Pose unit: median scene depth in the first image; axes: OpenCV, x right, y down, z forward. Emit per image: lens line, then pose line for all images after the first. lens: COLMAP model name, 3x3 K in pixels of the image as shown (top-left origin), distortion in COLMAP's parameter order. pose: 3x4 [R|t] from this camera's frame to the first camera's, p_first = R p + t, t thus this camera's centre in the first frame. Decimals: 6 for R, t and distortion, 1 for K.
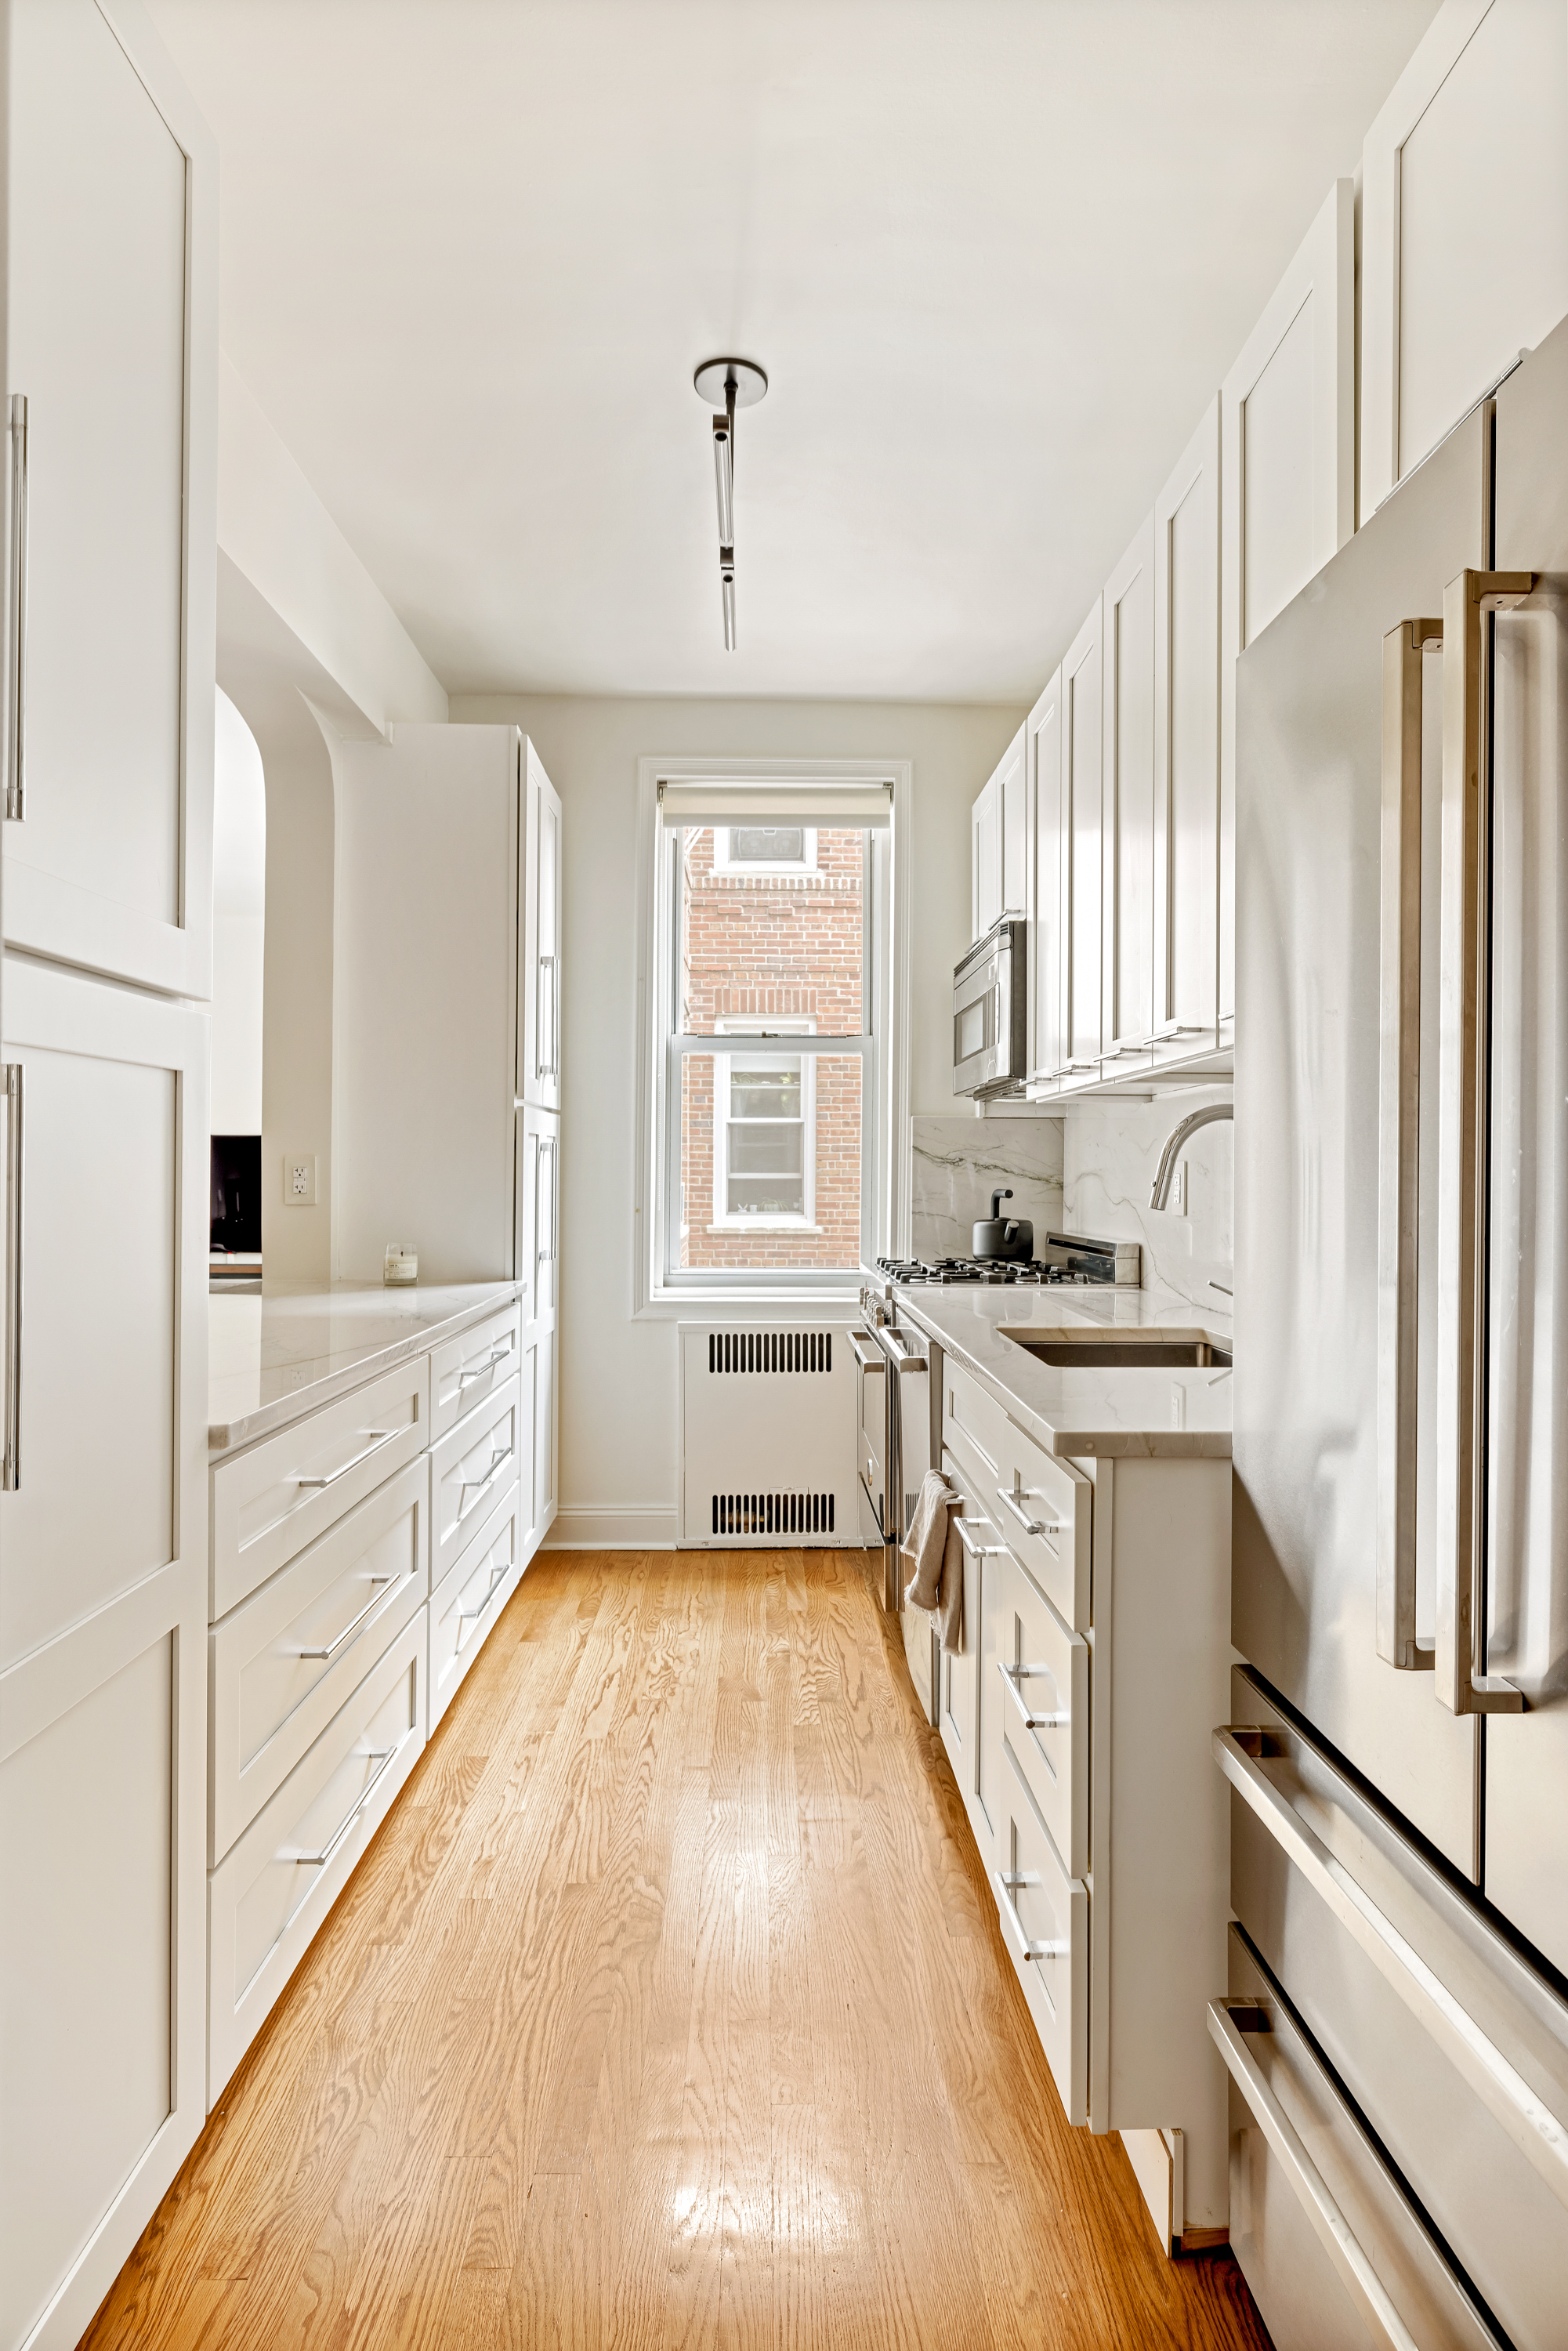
lens RADIAL K [[1271.6, 0, 783.6], [0, 1271.6, 1173.5], [0, 0, 1]] dist [-0.000280, -0.000006]
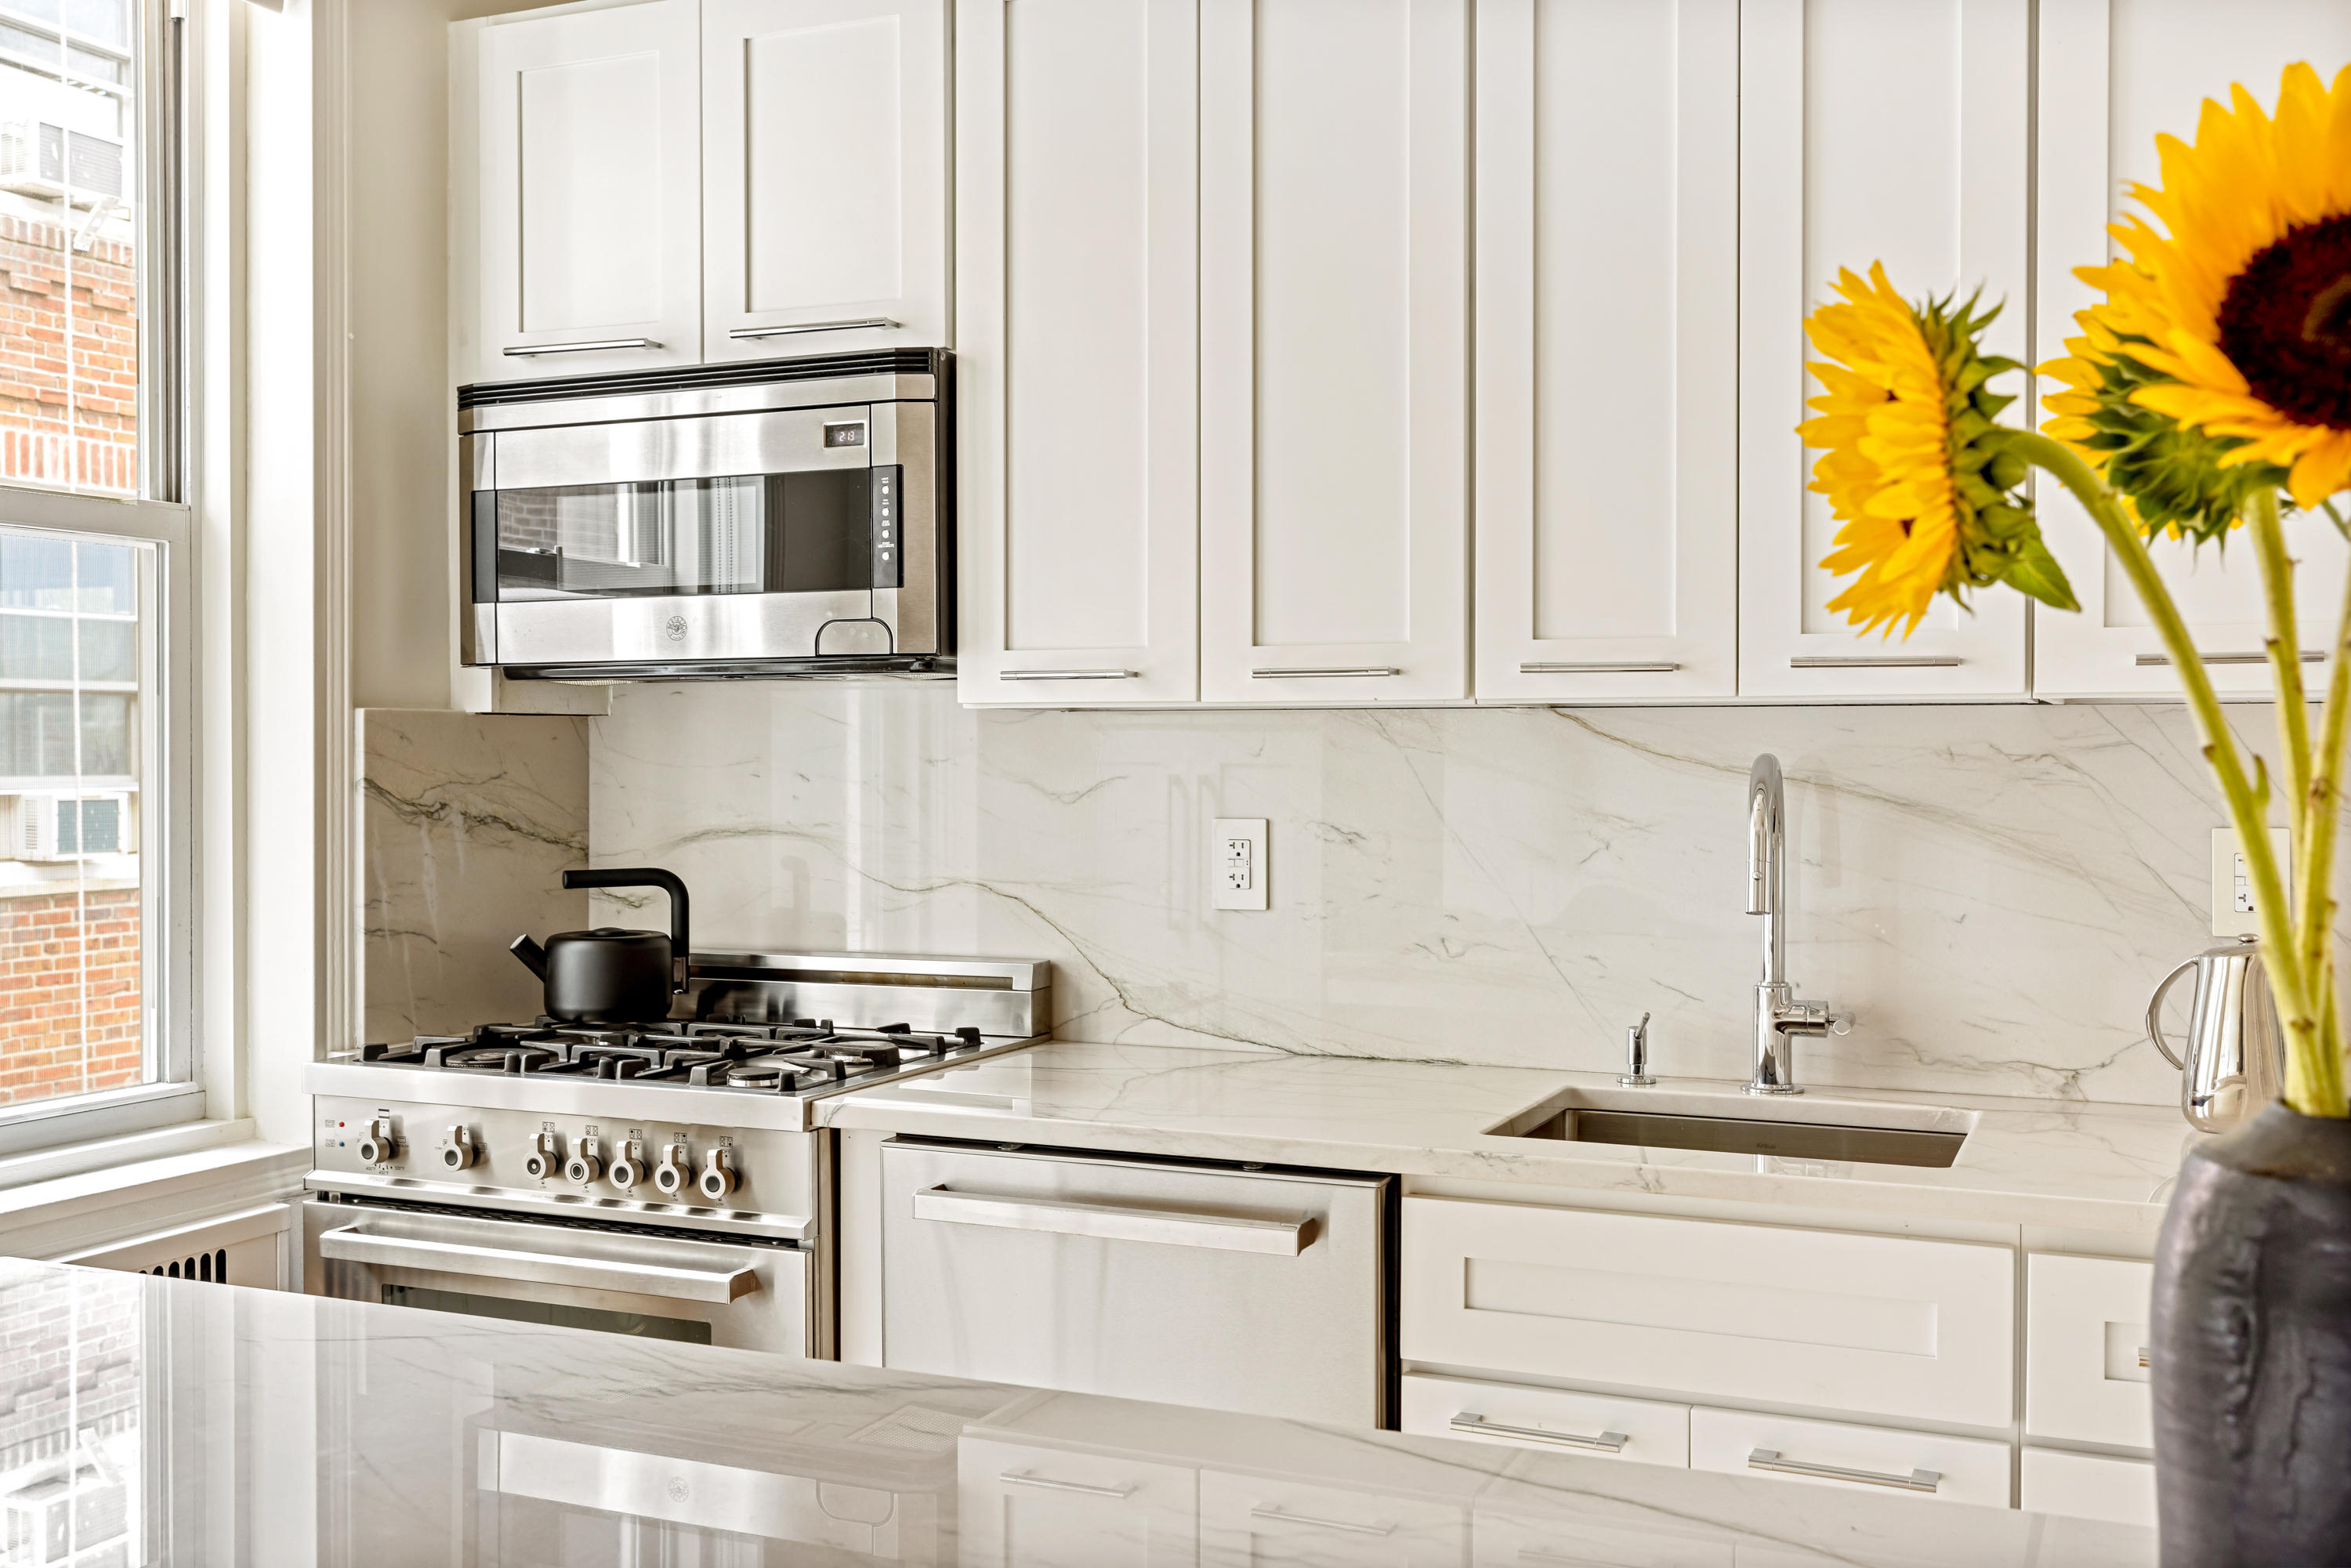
lens RADIAL K [[2317.5, 0, 1173.1], [0, 2317.5, 783.1], [0, 0, 1]] dist [0.070827, 0.000000]
pose [[0.434067, -0.017120, 0.900718, -0.495860], [0.005462, 0.999851, 0.016372, -0.031269], [-0.900864, -0.002187, 0.434096, 0.406184]]
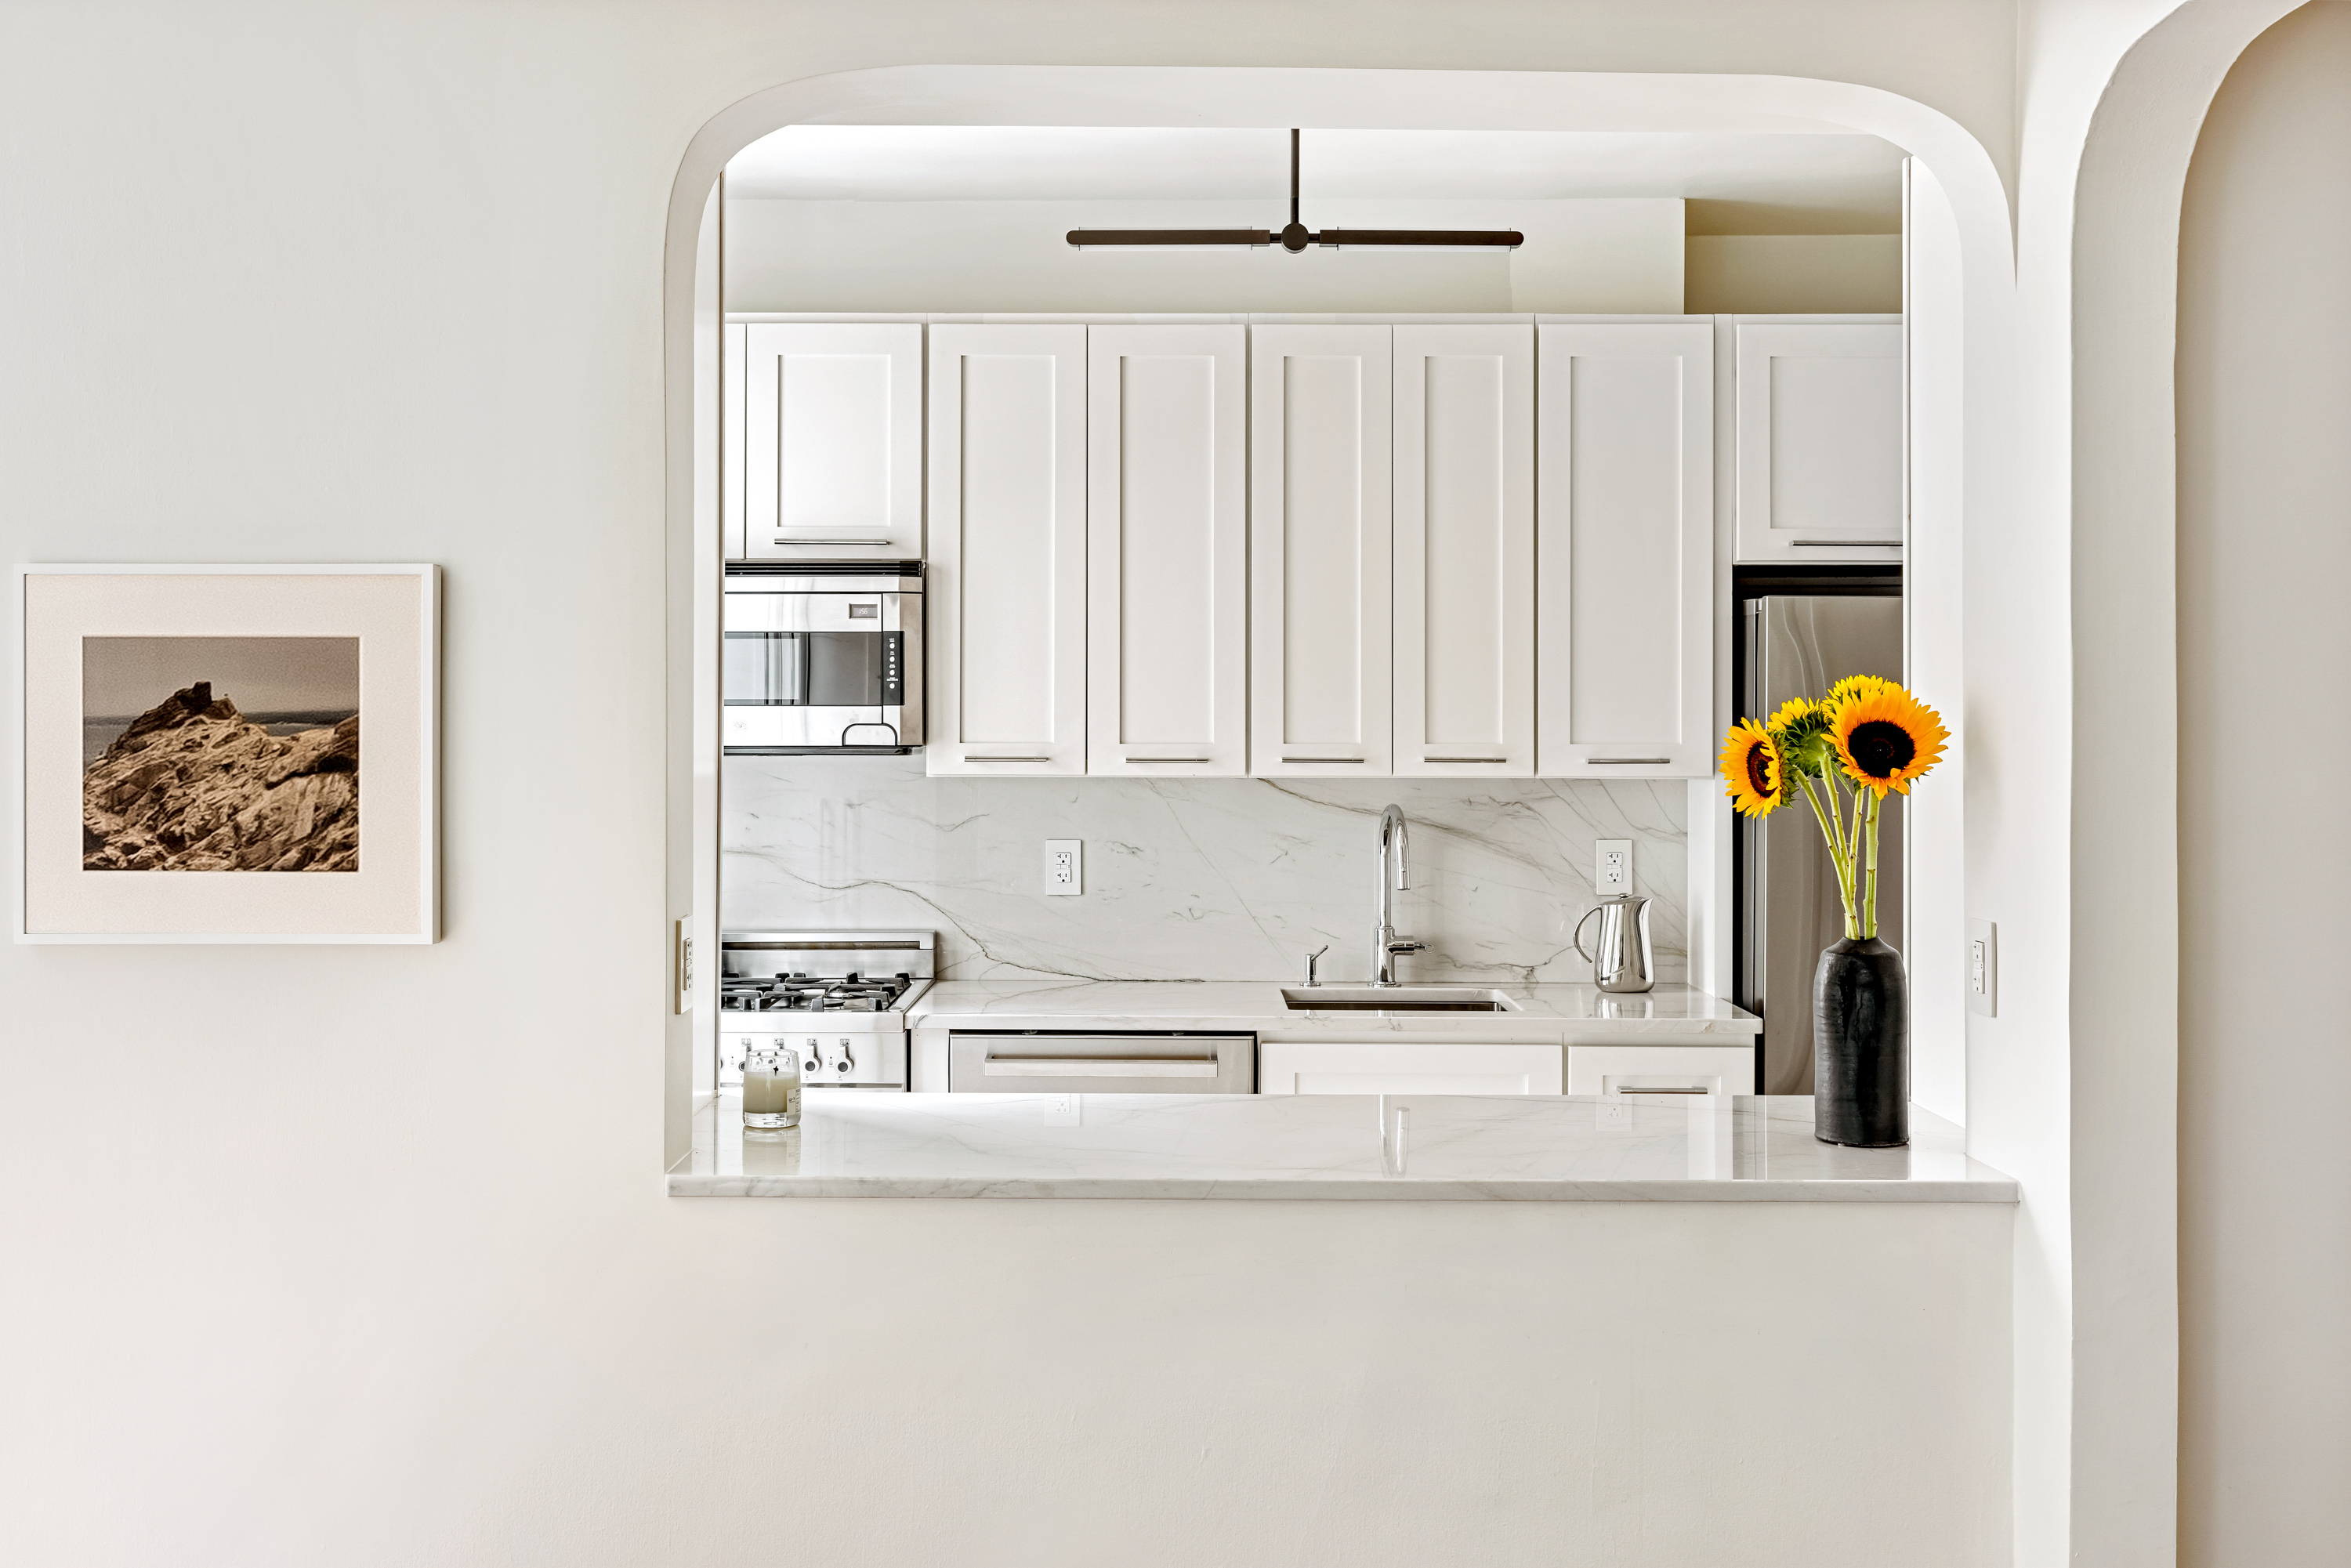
lens RADIAL K [[2317.5, 0, 1178.9], [0, 2317.5, 772.8], [0, 0, 1]] dist [0.070827, 0.000000]
pose [[0.053562, -0.024584, 0.998262, -1.069249], [0.001847, 0.999698, 0.024521, -0.075478], [-0.998563, 0.000531, 0.053591, 0.592281]]
